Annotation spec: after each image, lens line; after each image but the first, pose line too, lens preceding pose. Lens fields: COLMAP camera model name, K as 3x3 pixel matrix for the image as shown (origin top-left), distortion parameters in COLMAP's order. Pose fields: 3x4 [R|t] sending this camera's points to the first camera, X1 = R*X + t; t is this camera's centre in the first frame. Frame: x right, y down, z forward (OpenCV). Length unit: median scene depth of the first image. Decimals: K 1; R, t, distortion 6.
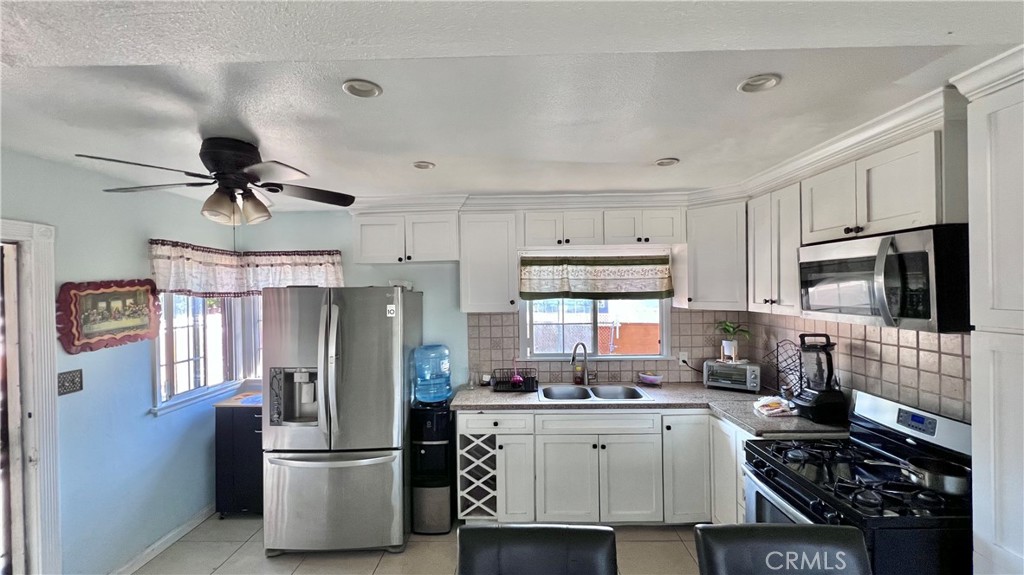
lens RADIAL K [[410.6, 0, 510.0], [0, 410.6, 289.0], [0, 0, 1]] dist [-0.001134, -0.000016]
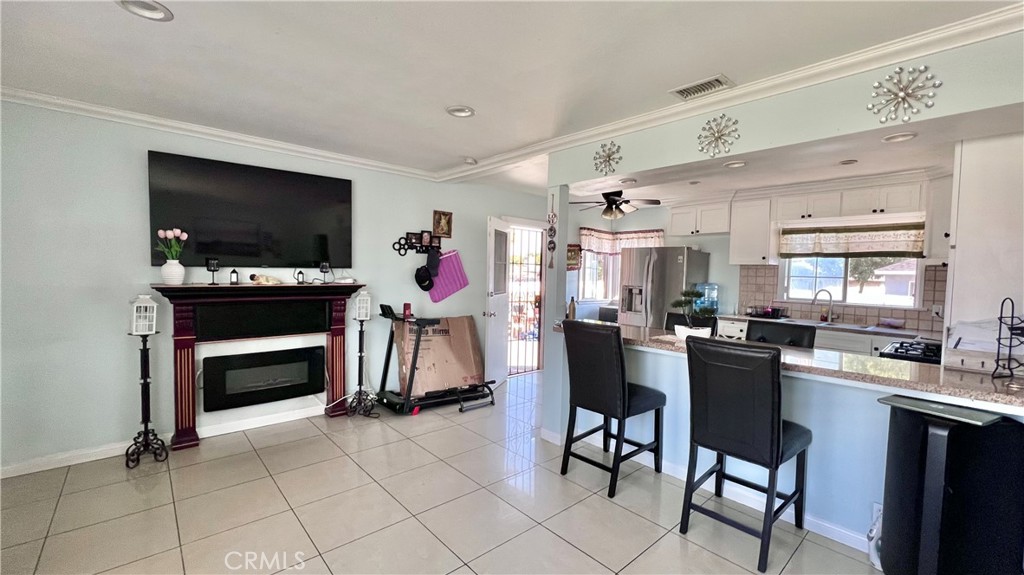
lens RADIAL K [[410.6, 0, 510.6], [0, 410.6, 291.5], [0, 0, 1]] dist [-0.001134, -0.000016]
pose [[0.678049, 0.068877, -0.731782, 0.555514], [-0.037212, 0.997540, 0.059411, 0.113726], [0.734074, -0.013053, 0.678944, -0.833694]]
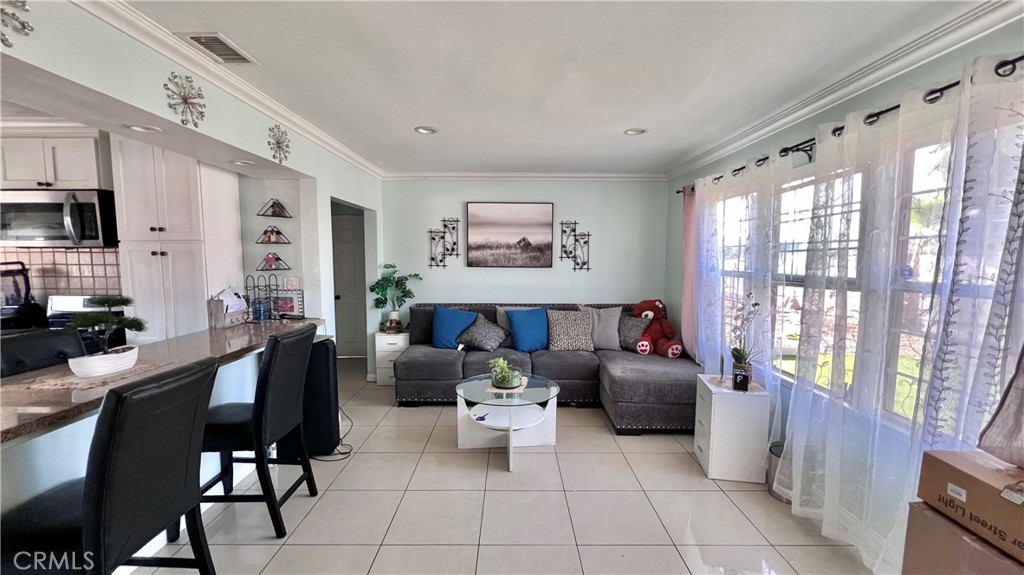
lens RADIAL K [[410.6, 0, 508.9], [0, 410.6, 289.2], [0, 0, 1]] dist [-0.001134, -0.000016]
pose [[-0.018661, -0.066603, 0.997605, -0.507056], [0.003088, 0.997770, 0.066672, 0.101644], [-0.999821, 0.004325, -0.018414, -0.474891]]
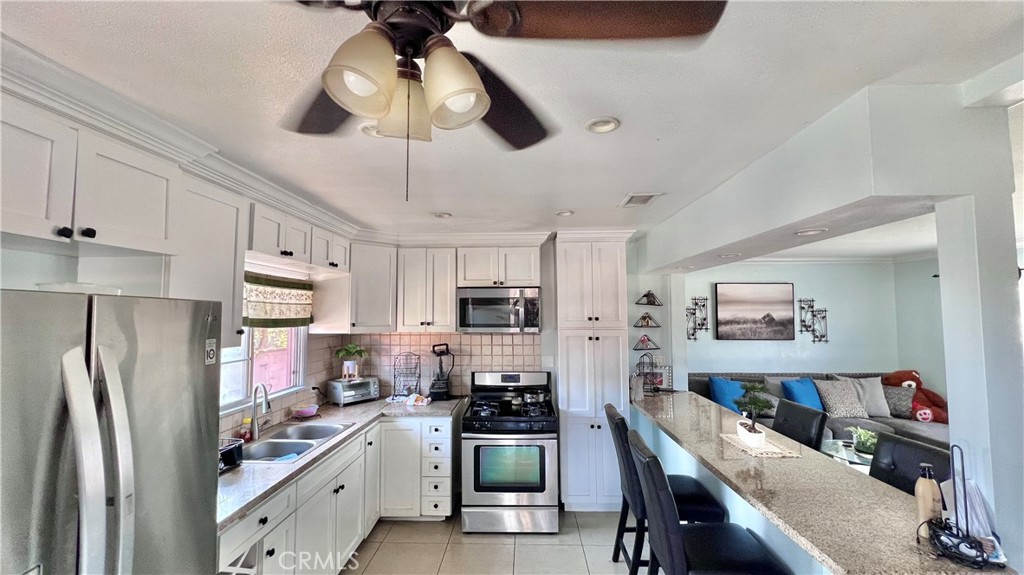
lens RADIAL K [[410.6, 0, 514.8], [0, 410.6, 287.6], [0, 0, 1]] dist [-0.001134, -0.000016]
pose [[0.010080, 0.077453, 0.996945, -0.737475], [0.008296, 0.996955, -0.077537, 0.017189], [-0.999915, 0.009052, 0.009407, 0.627555]]
